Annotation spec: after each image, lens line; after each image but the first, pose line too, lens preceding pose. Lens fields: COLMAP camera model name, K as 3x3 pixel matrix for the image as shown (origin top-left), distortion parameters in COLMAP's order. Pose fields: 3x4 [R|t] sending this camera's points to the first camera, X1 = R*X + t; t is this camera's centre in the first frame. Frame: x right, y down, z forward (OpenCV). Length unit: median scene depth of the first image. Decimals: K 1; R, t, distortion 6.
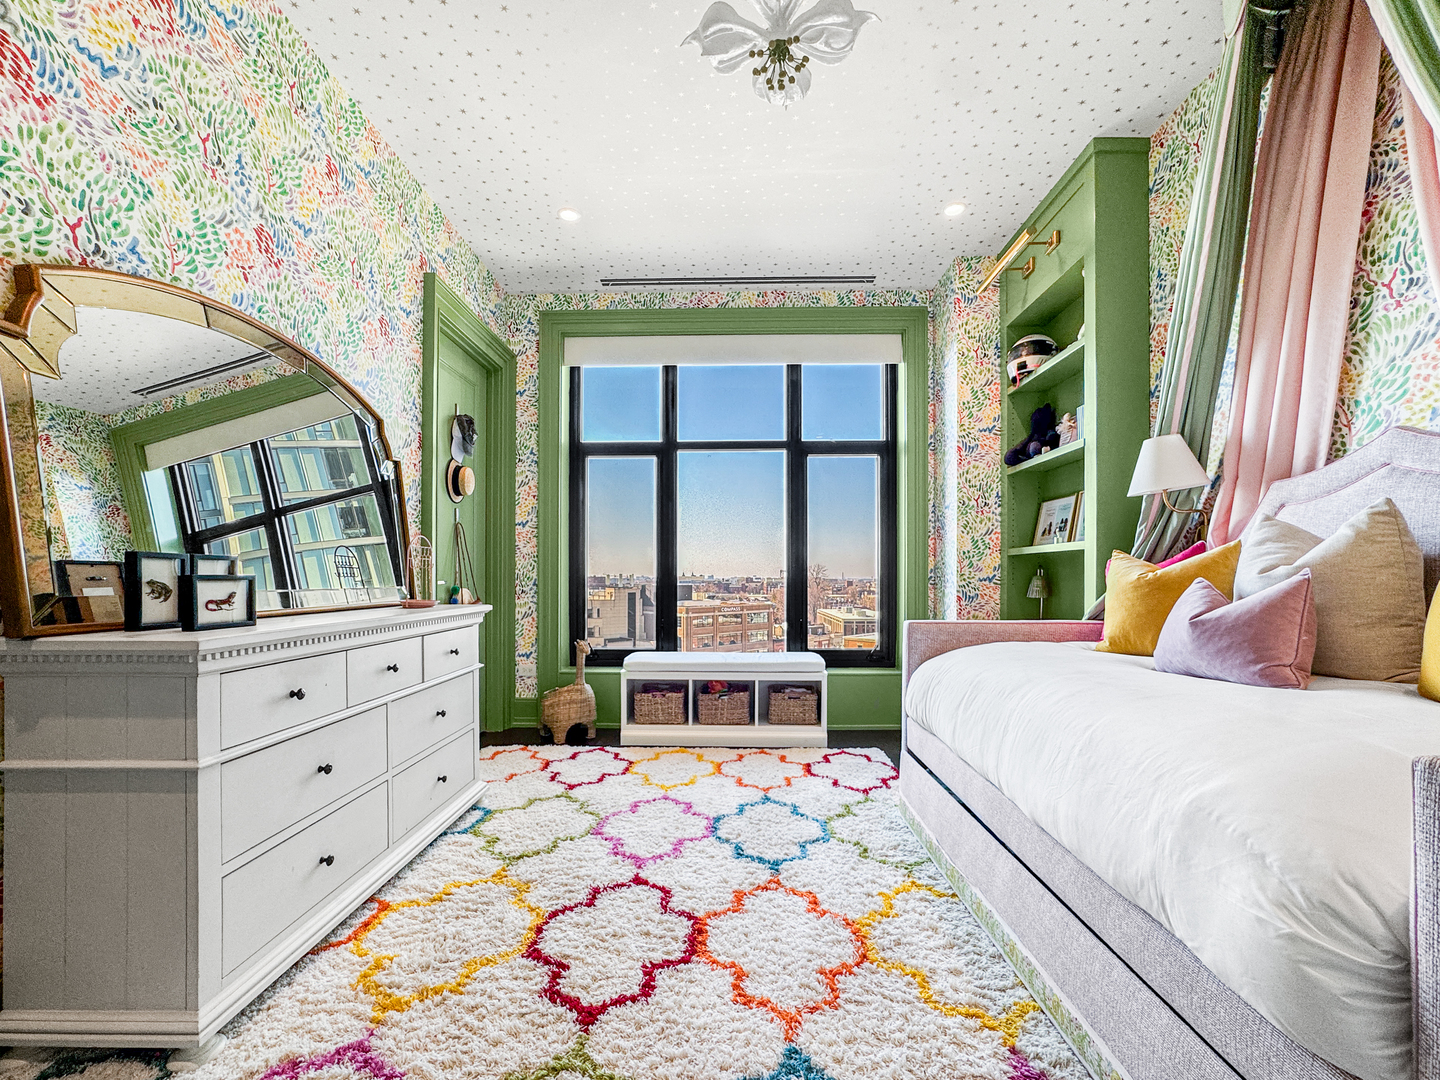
lens RADIAL K [[597.6, 0, 723.8], [0, 597.6, 574.4], [0, 0, 1]] dist [-0.033912, 0.013169]
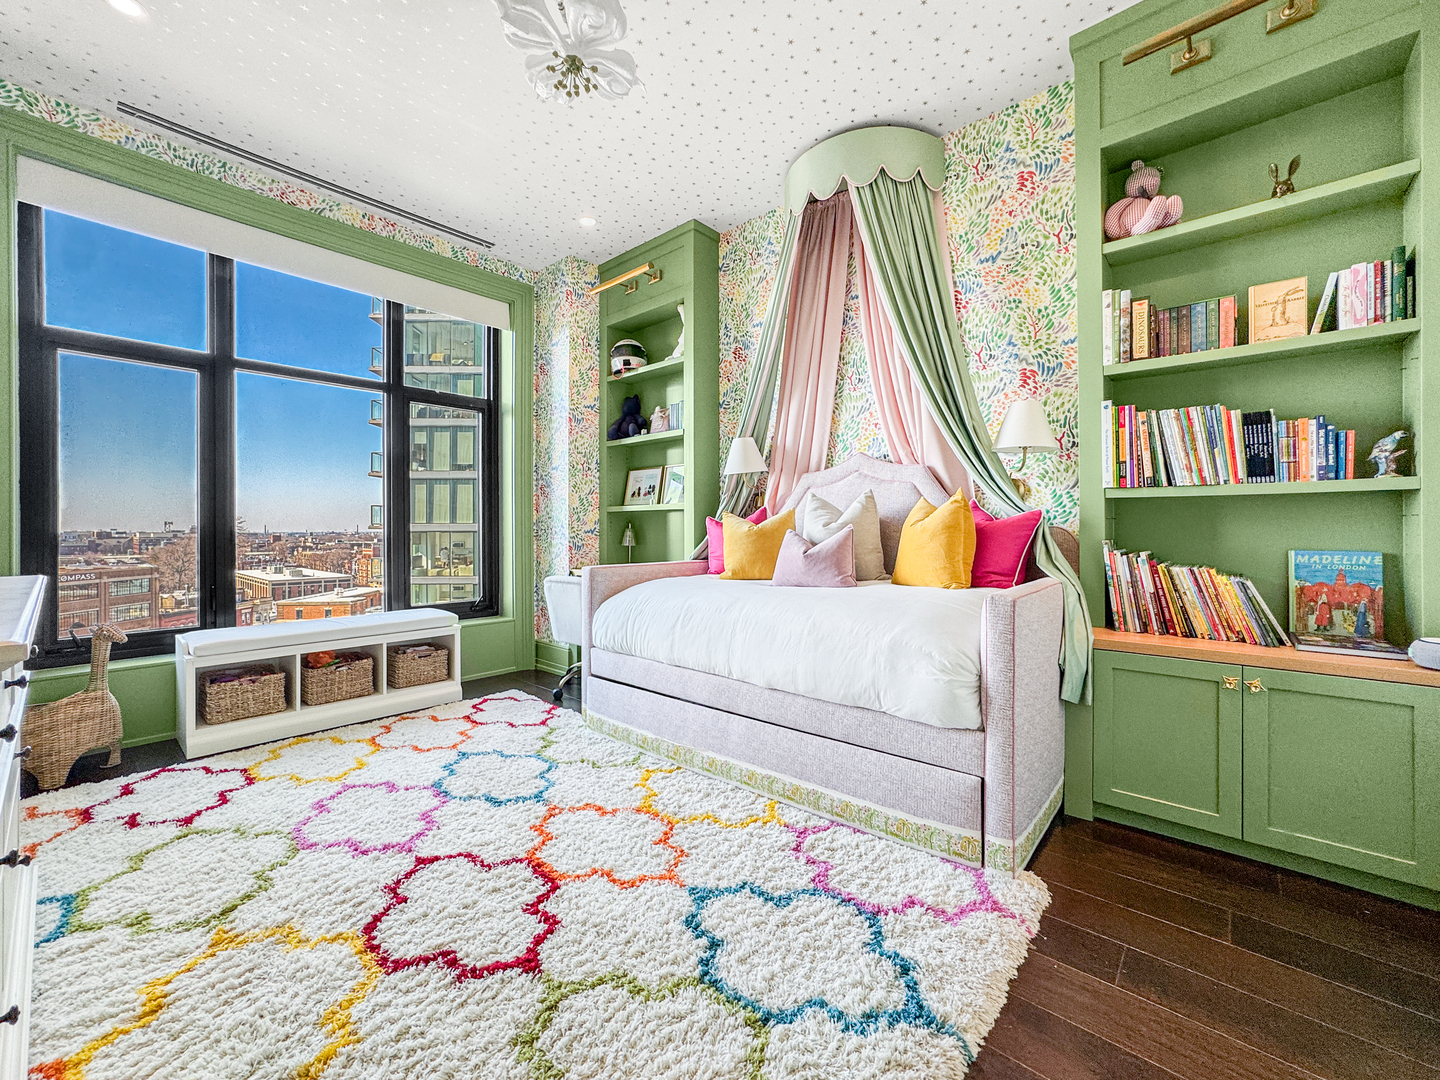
lens RADIAL K [[581.1, 0, 720.7], [0, 581.1, 520.7], [0, 0, 1]] dist [-0.035267, 0.017198]
pose [[0.651221, 0.007791, 0.758848, -0.348433], [0.000499, 0.999943, -0.010694, -0.000830], [-0.758888, 0.007343, 0.651180, 0.046033]]
